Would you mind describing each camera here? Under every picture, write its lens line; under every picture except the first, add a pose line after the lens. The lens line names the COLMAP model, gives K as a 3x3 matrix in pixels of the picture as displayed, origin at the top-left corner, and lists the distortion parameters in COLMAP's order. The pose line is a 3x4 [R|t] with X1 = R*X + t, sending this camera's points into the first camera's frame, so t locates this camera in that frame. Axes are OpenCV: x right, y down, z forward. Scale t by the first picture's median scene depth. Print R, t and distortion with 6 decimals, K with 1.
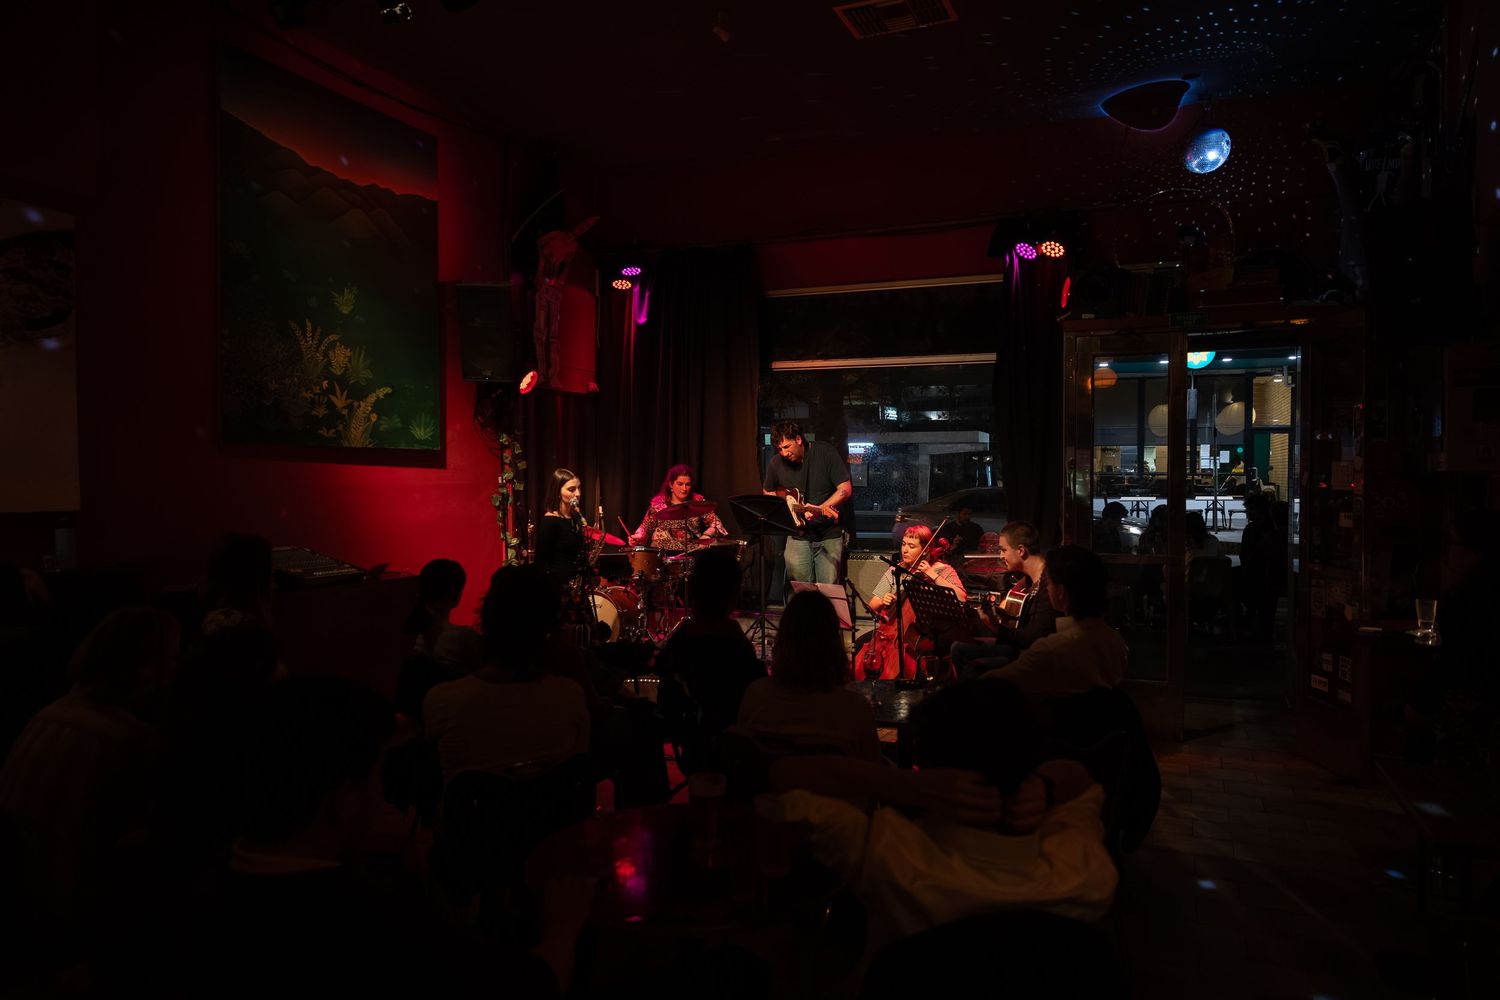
lens RADIAL K [[1053.0, 0, 747.3], [0, 1053.0, 500.5], [0, 0, 1]] dist [-0.000506, -0.000815]
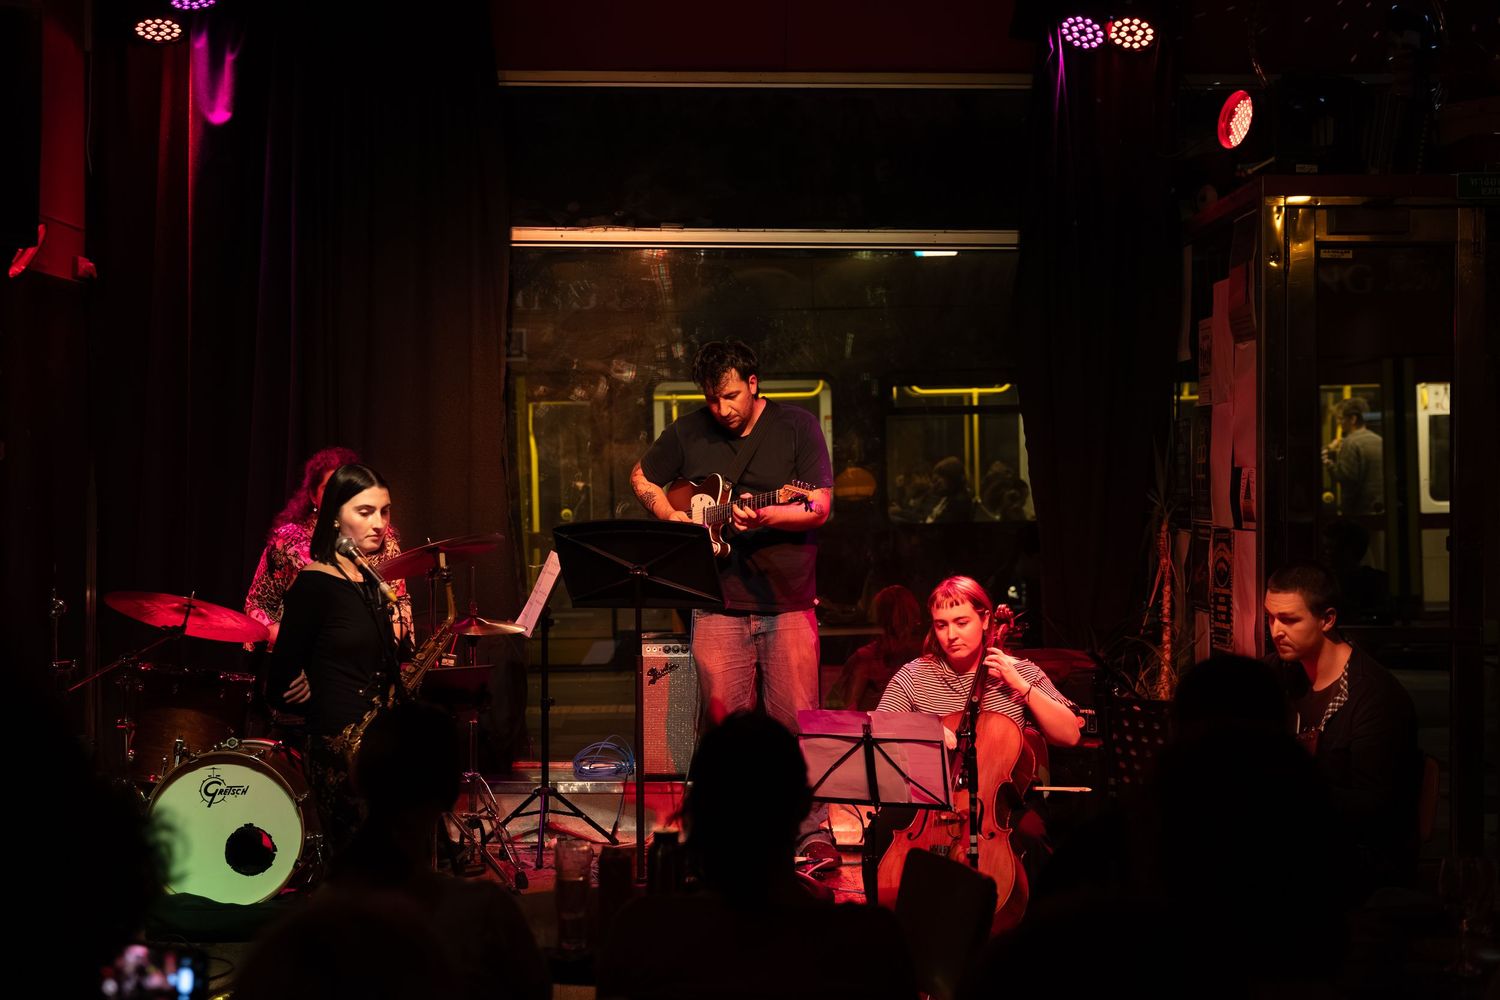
lens RADIAL K [[2157.9, 0, 750.0], [0, 2157.9, 500.5], [0, 0, 1]] dist [0.005722, 0.000000]
pose [[0.907457, -0.006915, 0.420088, -0.361309], [0.012085, 0.999880, -0.009647, -0.003808], [-0.419971, 0.013831, 0.907432, 0.144823]]
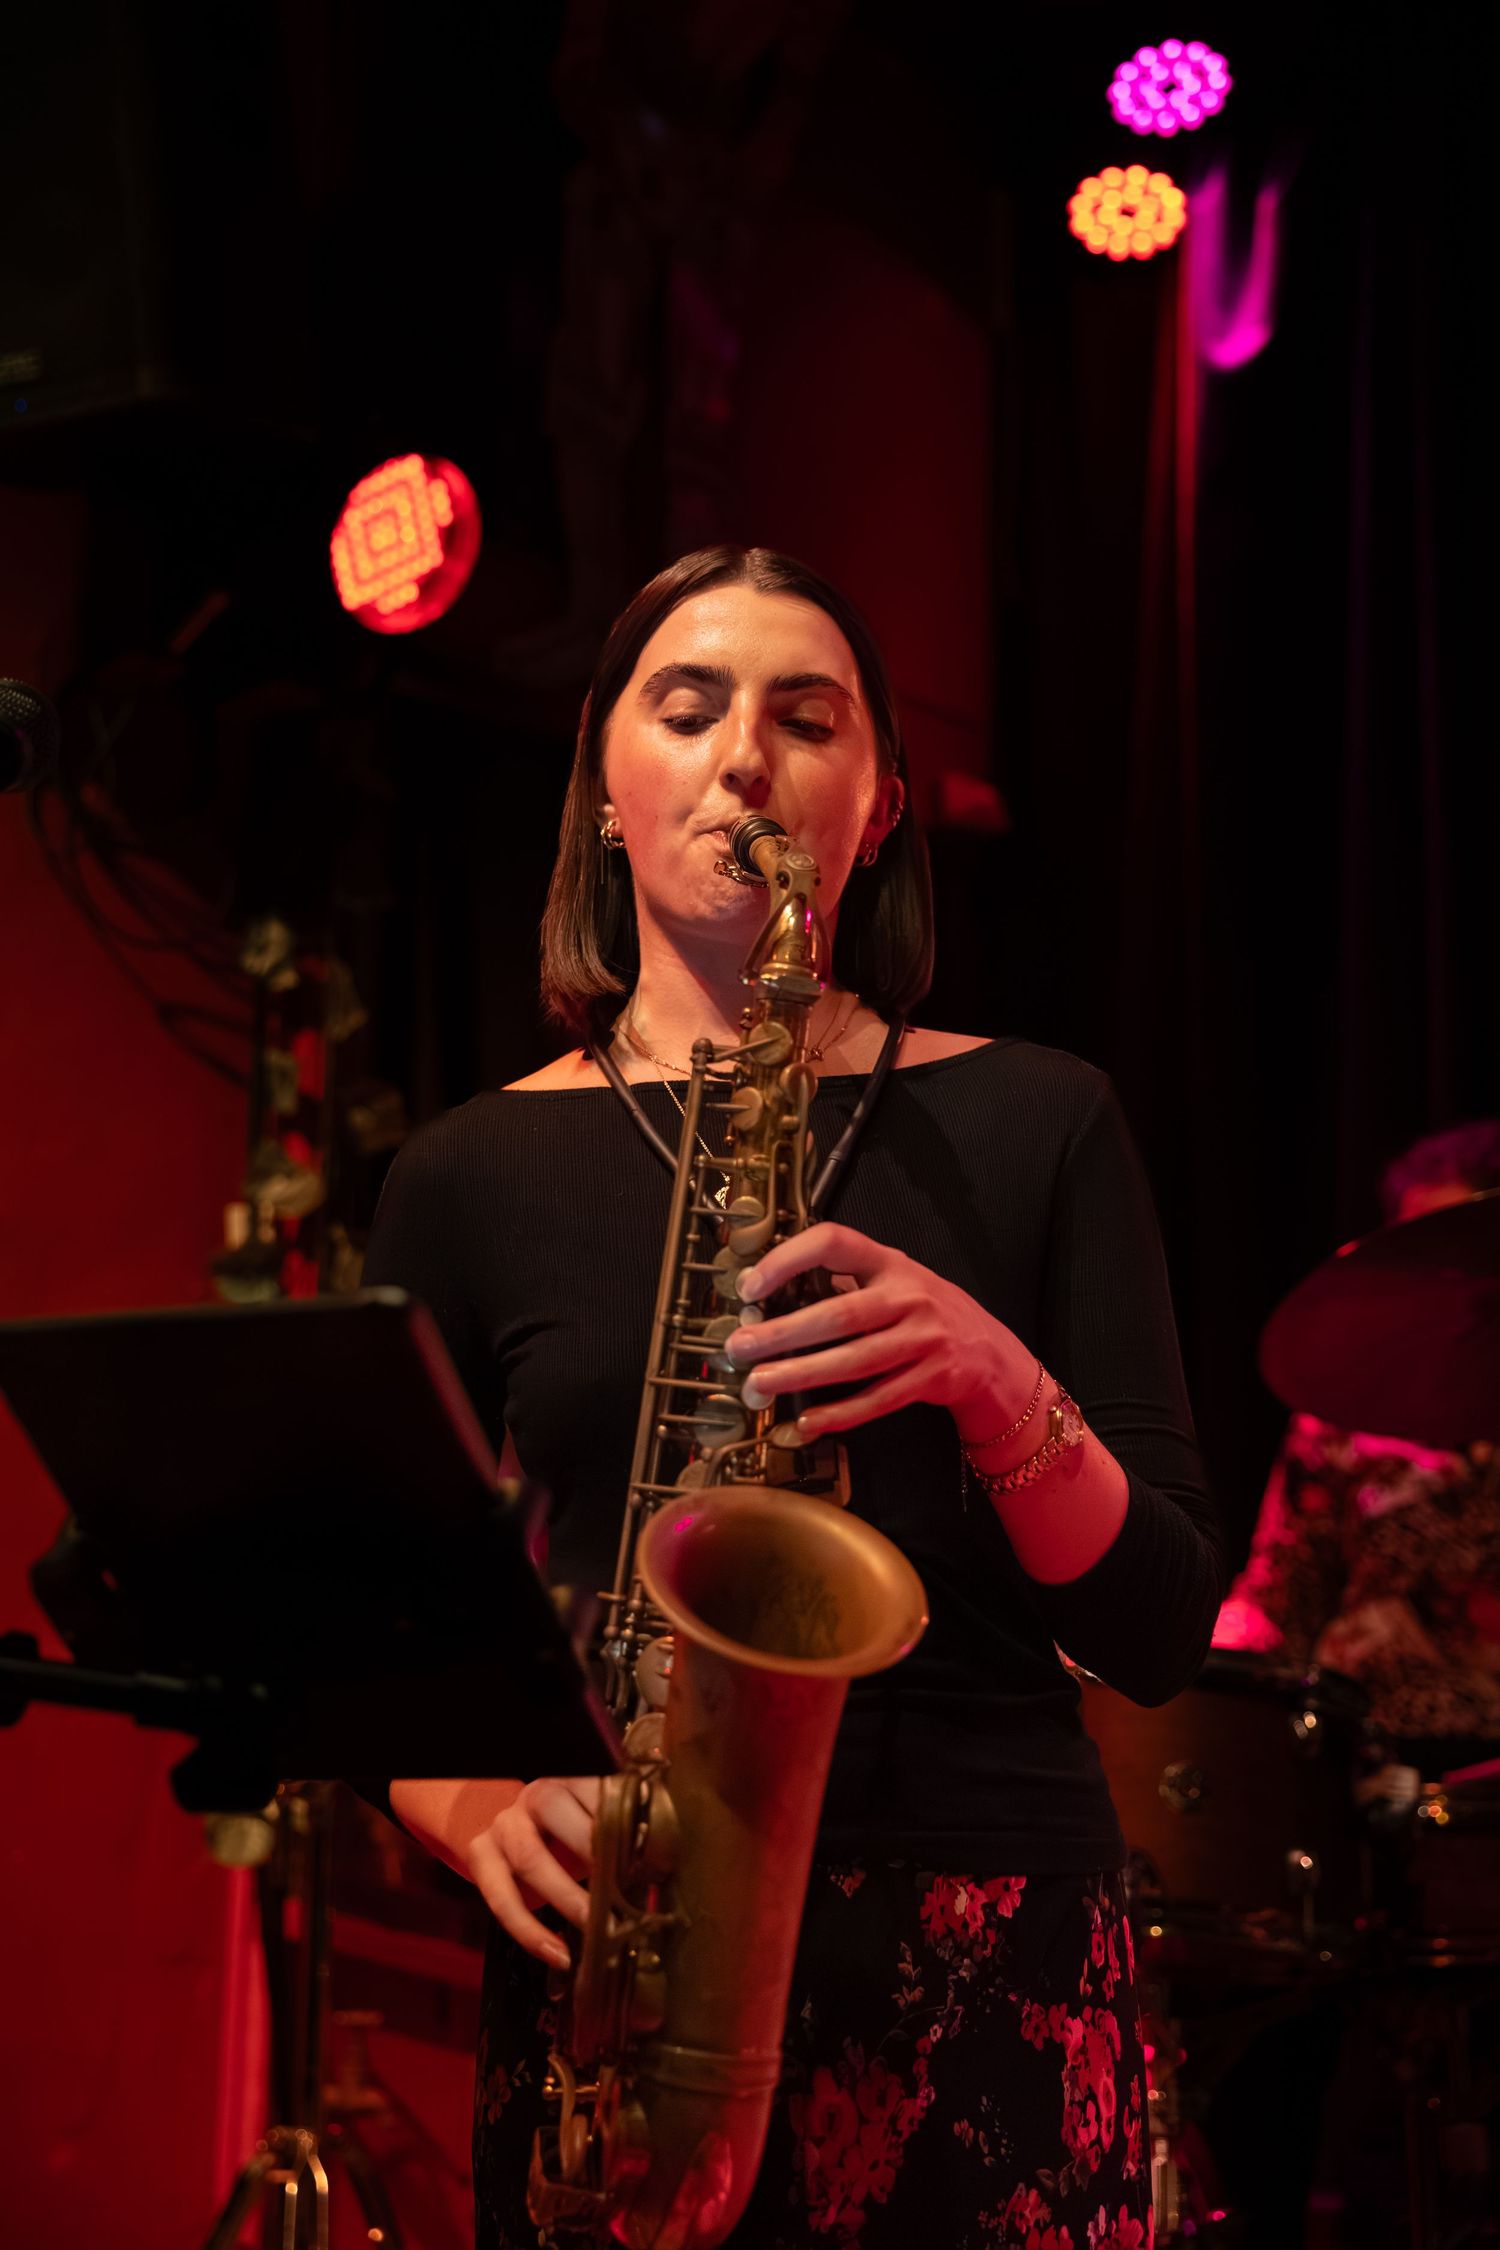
lens RADIAL K [[2876.3, 0, 740.8], [0, 2876.3, 1123.1], [0, 0, 1]] dist [0.020431, 0.000000]
pose [[0.934751, -0.067100, -0.348909, -0.031467], [-0.020402, 0.970248, -0.241251, 0.074622], [0.354716, 0.232628, 0.905572, 0.779578]]
